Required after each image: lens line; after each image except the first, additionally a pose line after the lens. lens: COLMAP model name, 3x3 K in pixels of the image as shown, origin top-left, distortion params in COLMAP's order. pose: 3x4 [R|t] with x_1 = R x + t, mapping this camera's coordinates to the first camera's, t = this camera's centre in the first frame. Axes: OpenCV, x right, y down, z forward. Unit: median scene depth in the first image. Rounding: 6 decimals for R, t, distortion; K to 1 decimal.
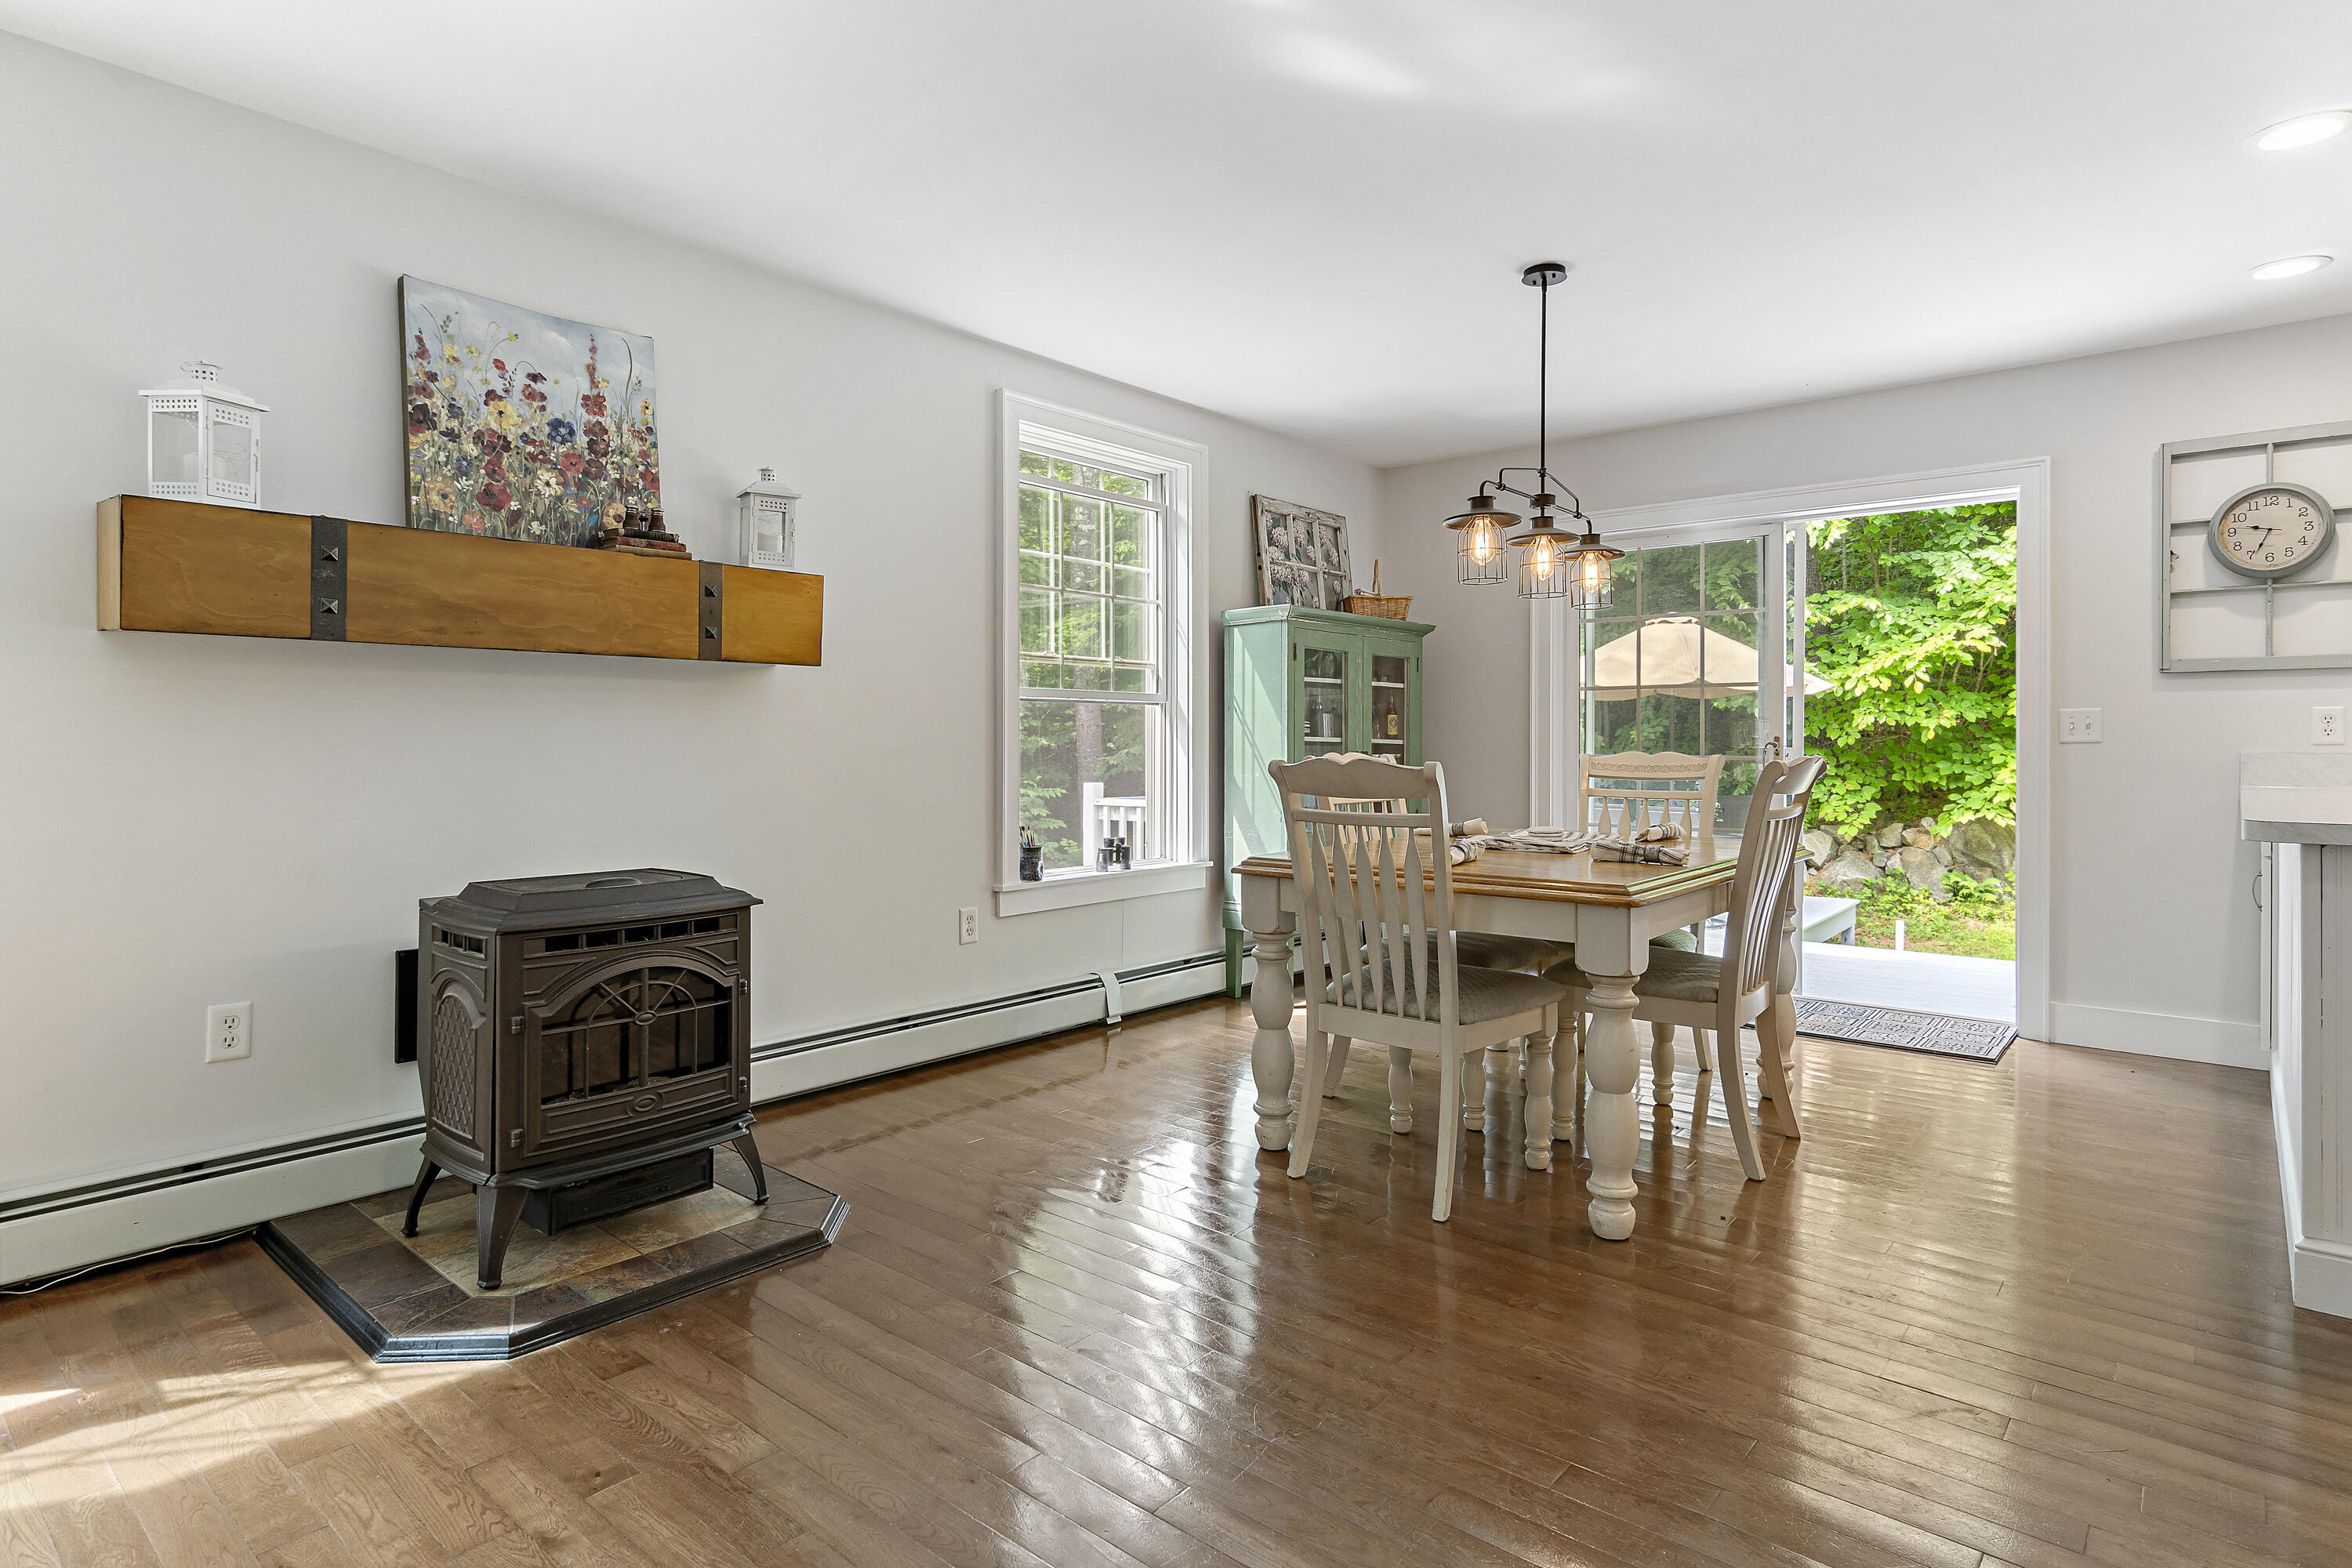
lens RADIAL K [[1205.6, 0, 1162.6], [0, 1205.6, 768.7], [0, 0, 1]] dist [0.001127, 0.000055]
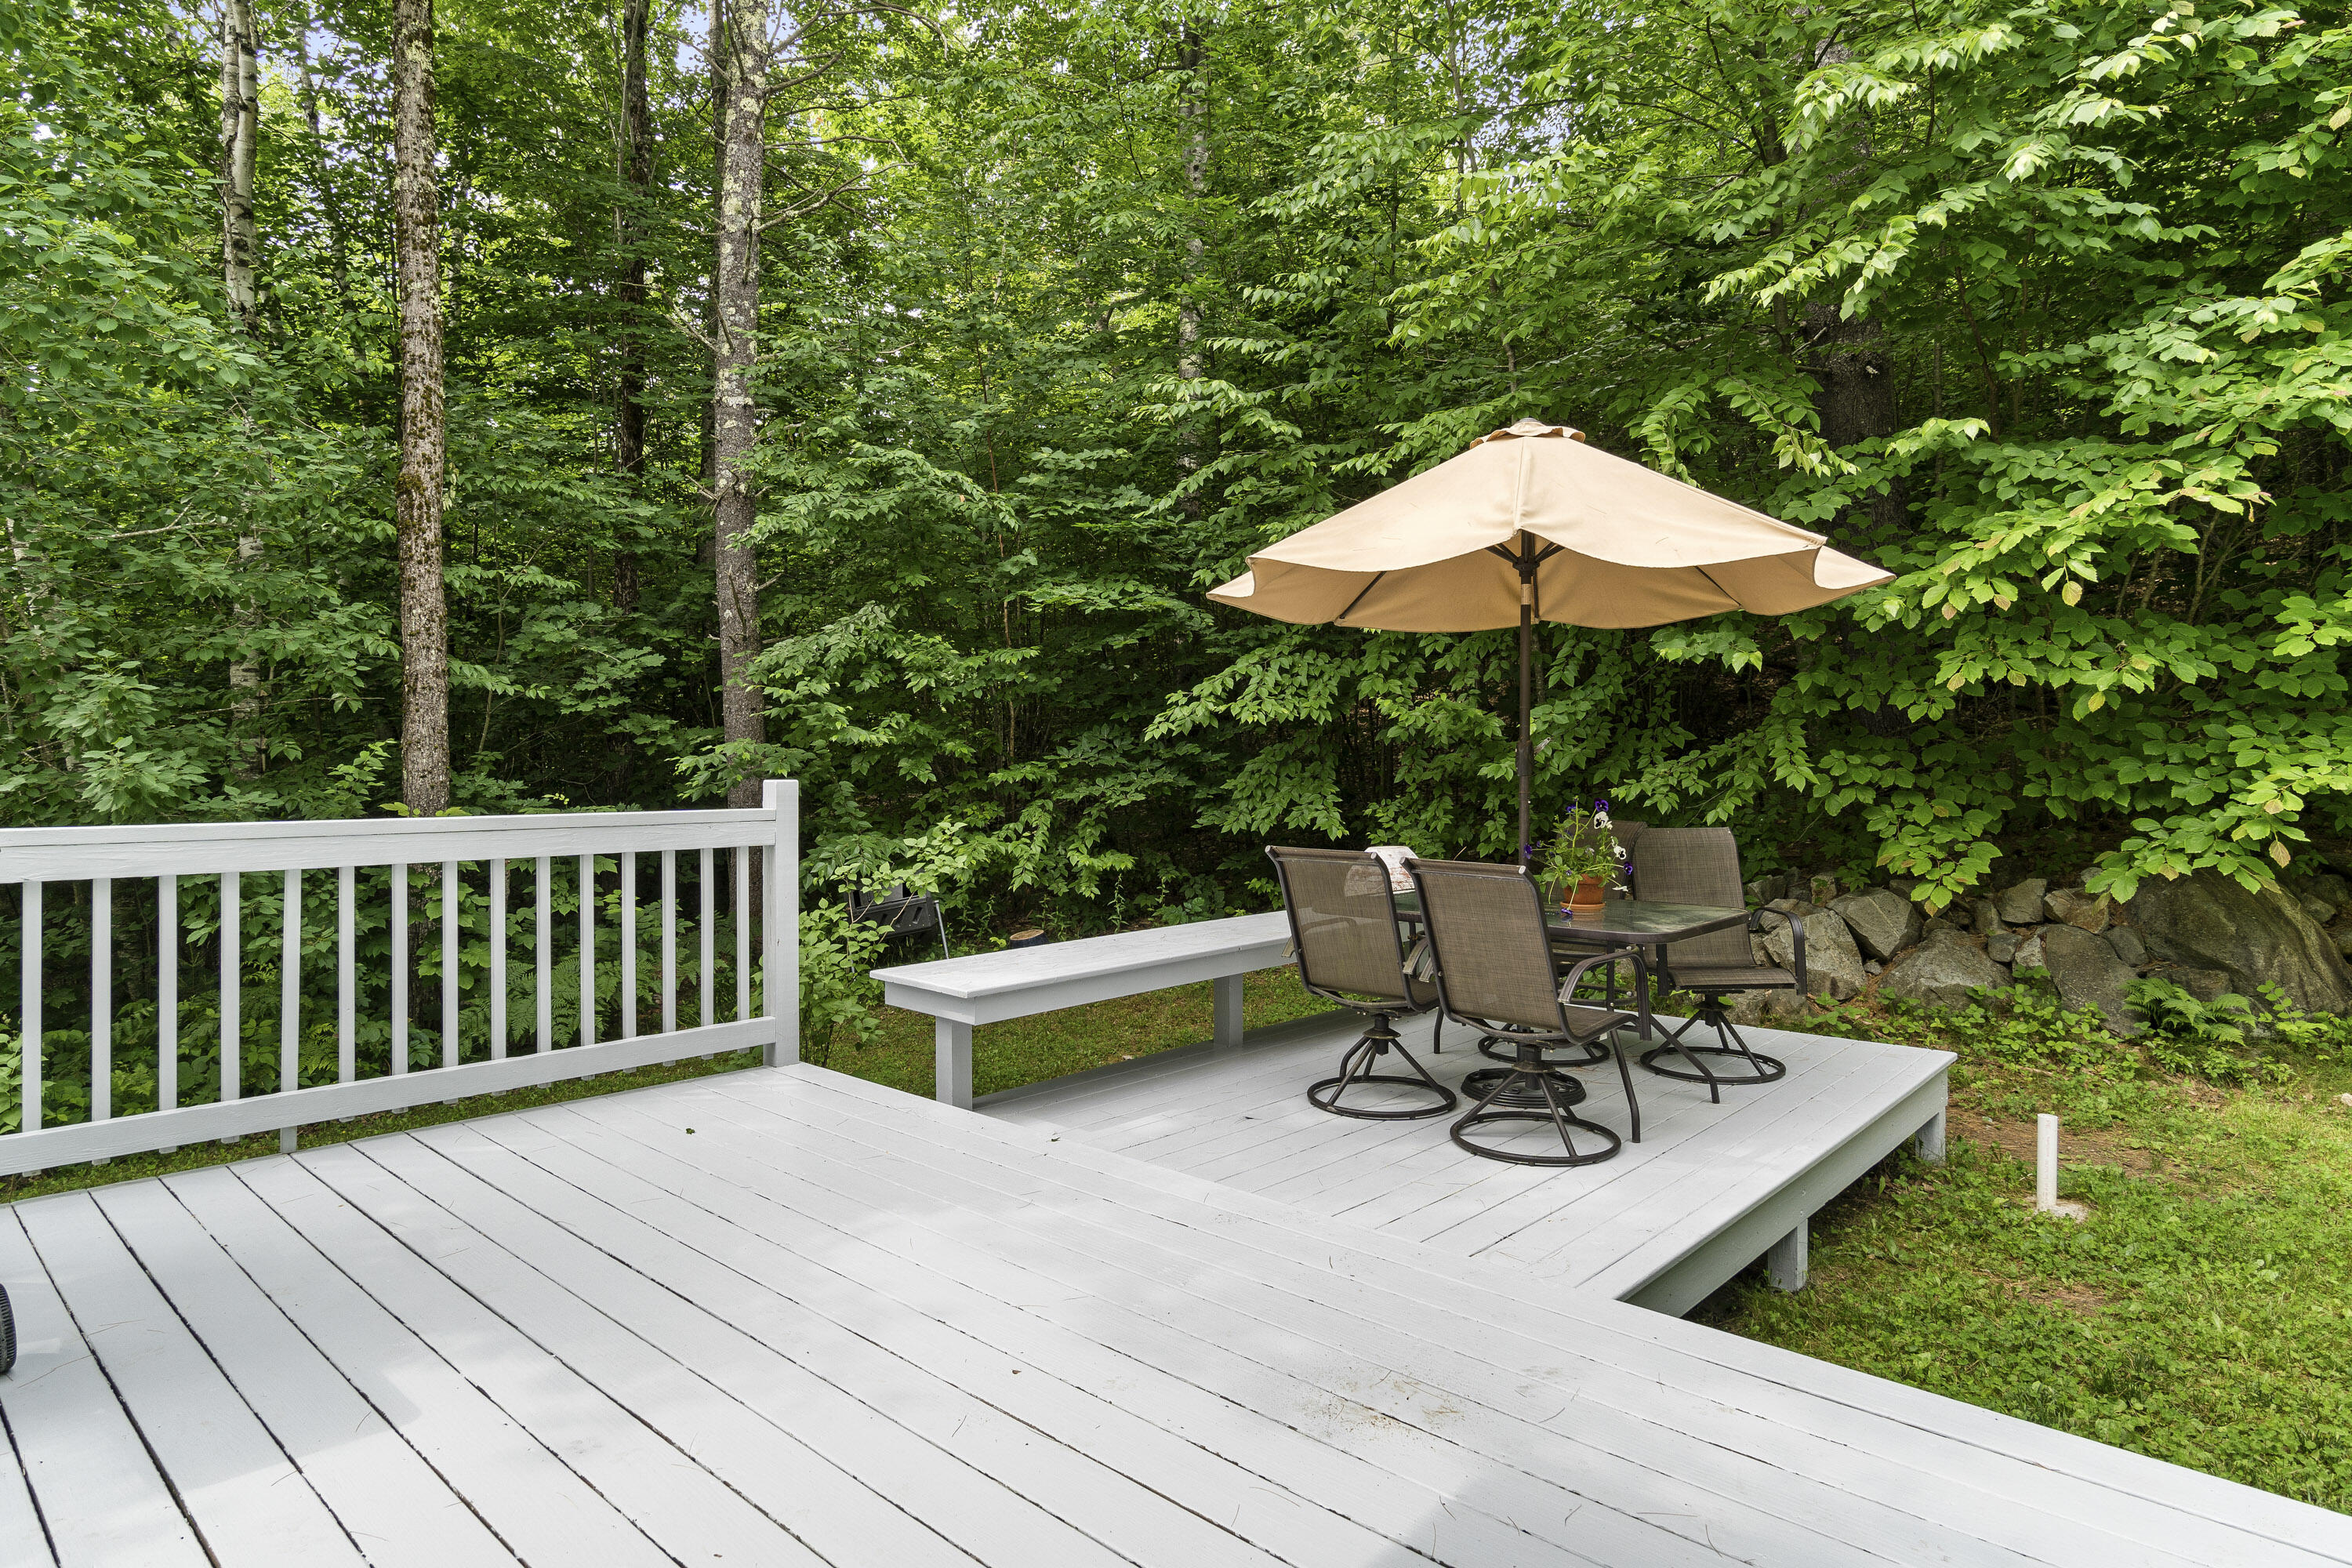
lens RADIAL K [[1308.3, 0, 1189.2], [0, 1308.3, 769.2], [0, 0, 1]] dist [0.016981, 0.000005]
pose [[0.999376, 0.001895, -0.035257, 0.275351], [-0.002124, 0.999977, -0.006469, 0.002553], [0.035244, 0.006540, 0.999357, 0.436718]]
